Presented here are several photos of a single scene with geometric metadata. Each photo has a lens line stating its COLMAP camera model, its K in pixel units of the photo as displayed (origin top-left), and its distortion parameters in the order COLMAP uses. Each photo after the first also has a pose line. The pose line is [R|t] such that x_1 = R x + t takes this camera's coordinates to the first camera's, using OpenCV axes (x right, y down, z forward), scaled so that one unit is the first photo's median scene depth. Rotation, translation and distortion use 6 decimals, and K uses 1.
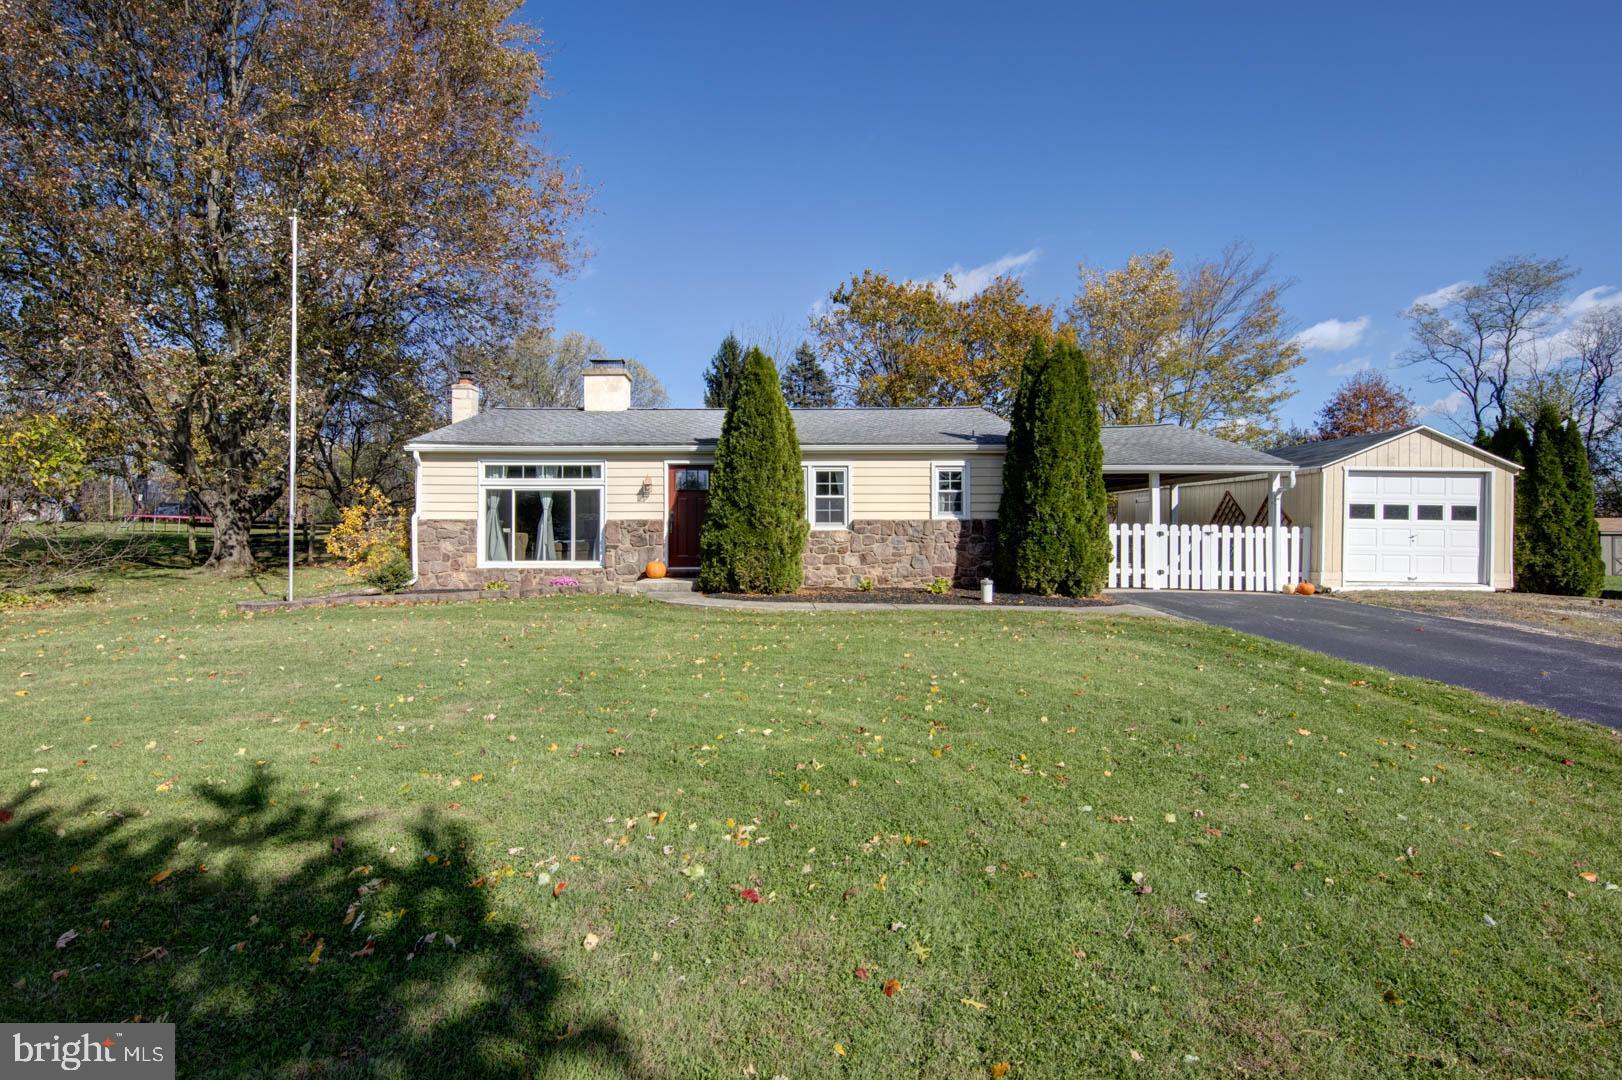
lens RADIAL K [[849.8, 0, 760.4], [0, 849.8, 518.6], [0, 0, 1]] dist [0.028255, -0.012440]
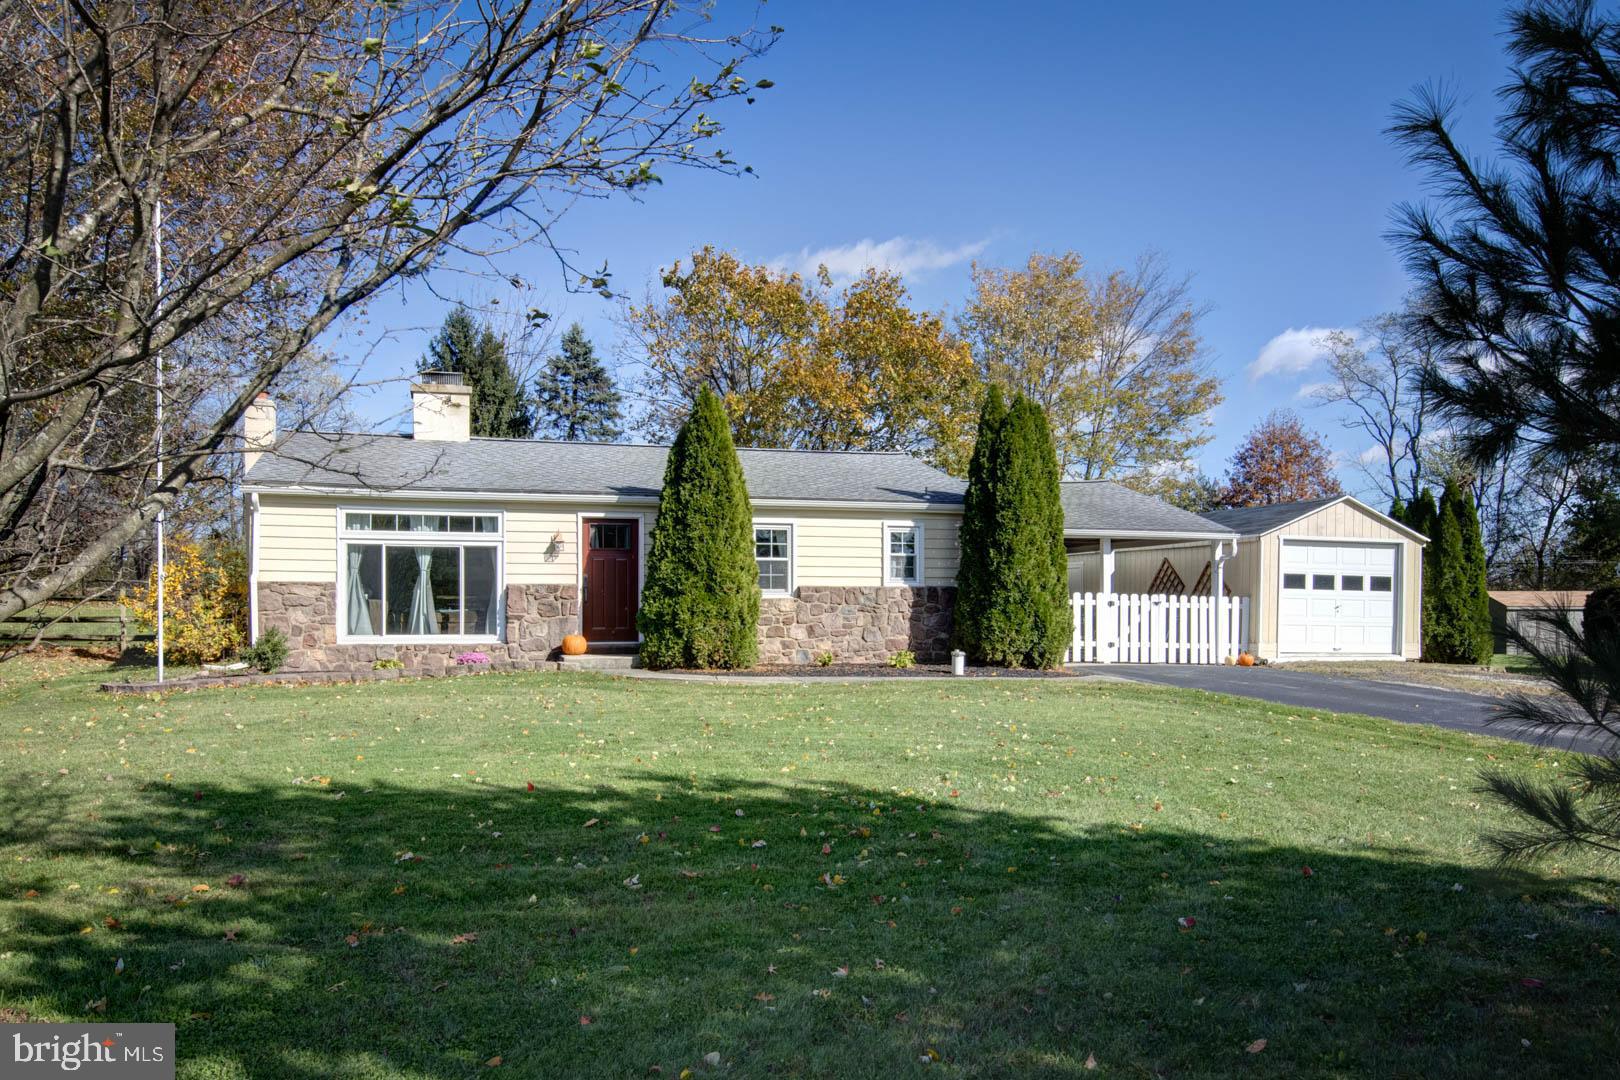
lens RADIAL K [[1402.8, 0, 811.2], [0, 1402.8, 589.8], [0, 0, 1]] dist [0.036752, 0.001479]
pose [[0.953942, 0.006416, 0.299922, -0.306196], [-0.006868, 0.999976, 0.000452, 0.004322], [-0.299912, -0.002492, 0.953964, -0.366235]]
